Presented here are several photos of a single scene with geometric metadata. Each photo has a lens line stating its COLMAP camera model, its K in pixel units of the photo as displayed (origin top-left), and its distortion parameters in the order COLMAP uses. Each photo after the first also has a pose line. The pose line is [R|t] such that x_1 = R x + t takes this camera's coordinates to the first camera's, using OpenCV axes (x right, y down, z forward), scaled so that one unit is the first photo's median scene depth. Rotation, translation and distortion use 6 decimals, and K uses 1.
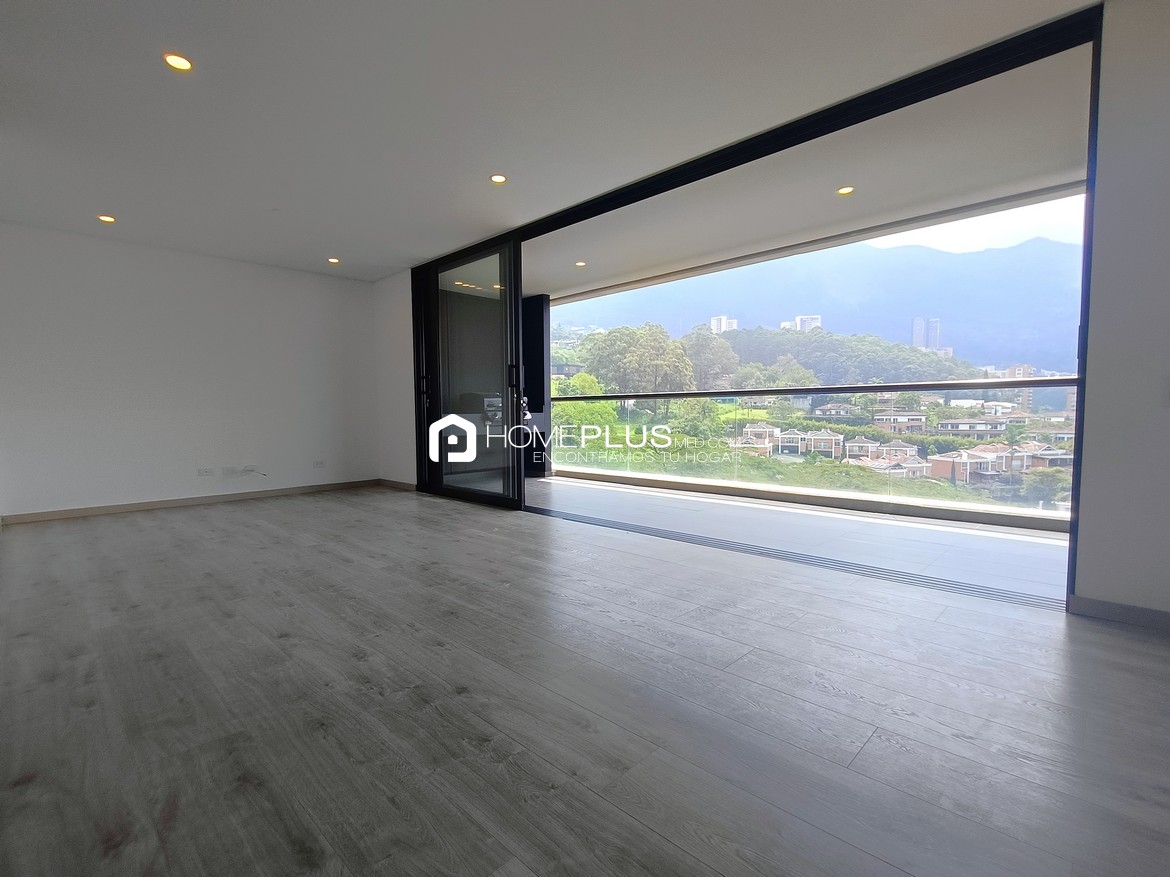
lens RADIAL K [[548.3, 0, 570.4], [0, 548.3, 443.8], [0, 0, 1]] dist [0.005036, -0.002547]
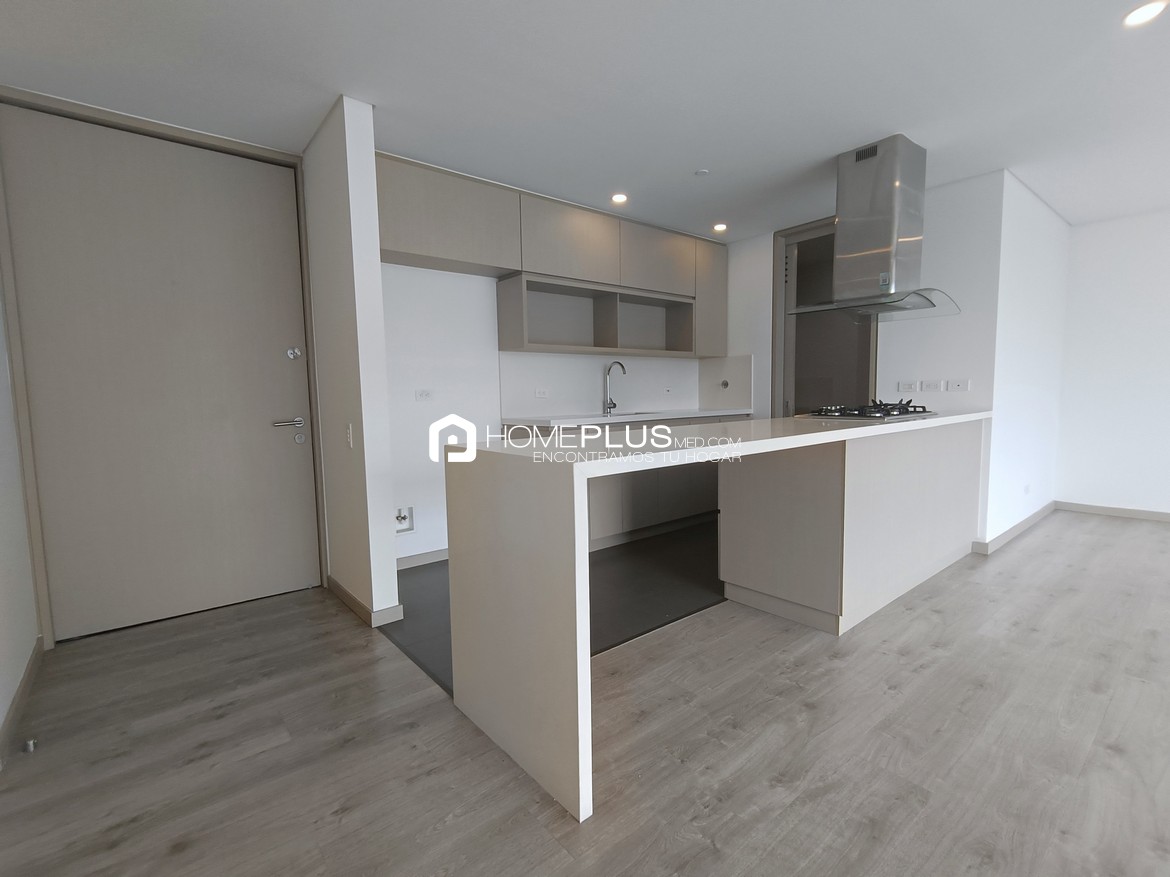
lens RADIAL K [[548.3, 0, 583.2], [0, 548.3, 446.8], [0, 0, 1]] dist [0.005036, -0.002547]
pose [[-0.093269, 0.109381, -0.989614, 0.112232], [-0.036274, 0.992914, 0.113164, -0.056153], [0.994980, 0.046452, -0.088640, 0.127381]]
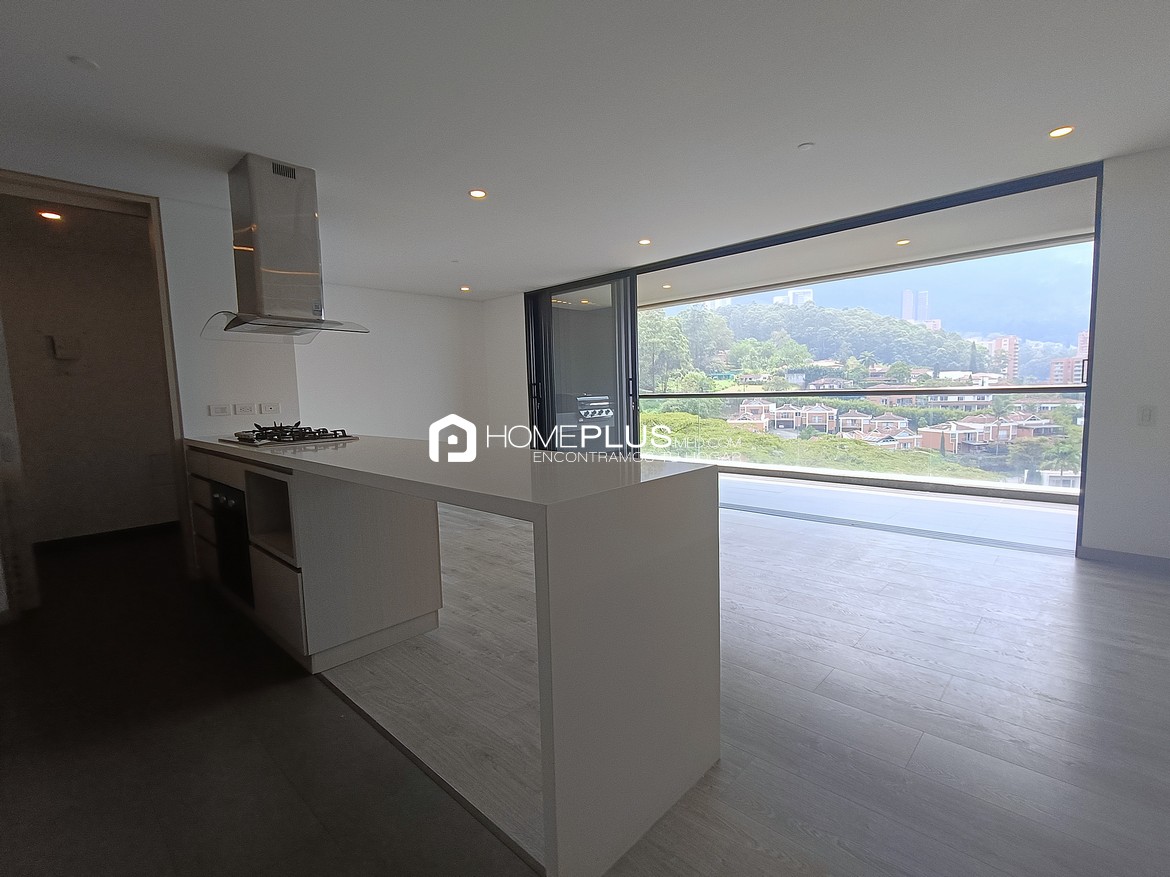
lens RADIAL K [[548.3, 0, 582.1], [0, 548.3, 441.5], [0, 0, 1]] dist [0.005036, -0.002547]
pose [[0.999396, -0.019656, 0.028642, -0.235752], [0.018628, 0.999189, 0.035710, -0.044734], [-0.029320, -0.035154, 0.998952, -0.221504]]
